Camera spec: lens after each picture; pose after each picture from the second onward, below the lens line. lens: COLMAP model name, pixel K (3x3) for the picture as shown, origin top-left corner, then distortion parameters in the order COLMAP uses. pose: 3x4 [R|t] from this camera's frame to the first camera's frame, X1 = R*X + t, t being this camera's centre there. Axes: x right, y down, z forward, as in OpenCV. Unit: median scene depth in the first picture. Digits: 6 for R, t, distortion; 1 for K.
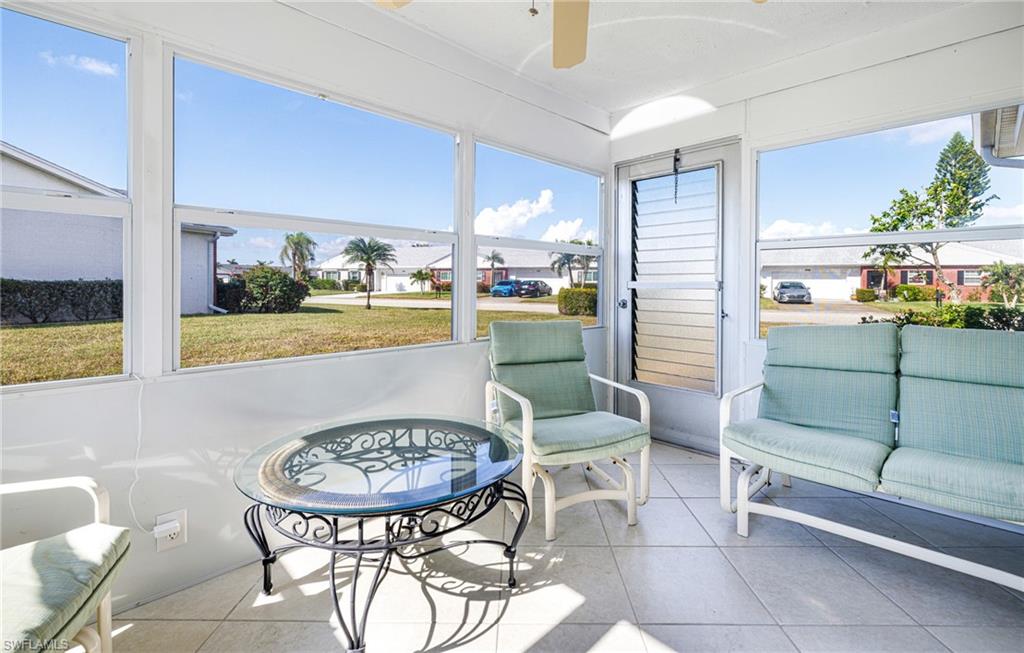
lens RADIAL K [[460.8, 0, 513.4], [0, 460.8, 287.3], [0, 0, 1]] dist [0.002697, 0.000146]
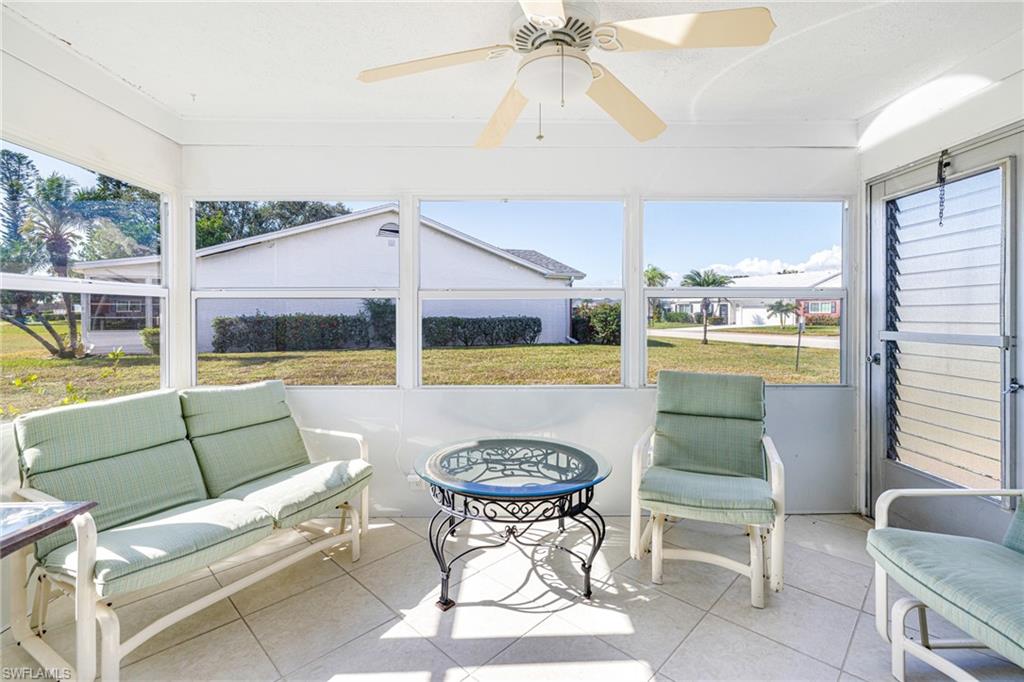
lens RADIAL K [[468.1, 0, 510.9], [0, 468.1, 315.6], [0, 0, 1]] dist [0.001206, 0.000190]
pose [[0.718440, -0.004672, -0.695573, 0.377405], [0.001081, 0.999984, -0.005600, -0.036897], [0.695588, 0.003271, 0.718433, -0.000954]]
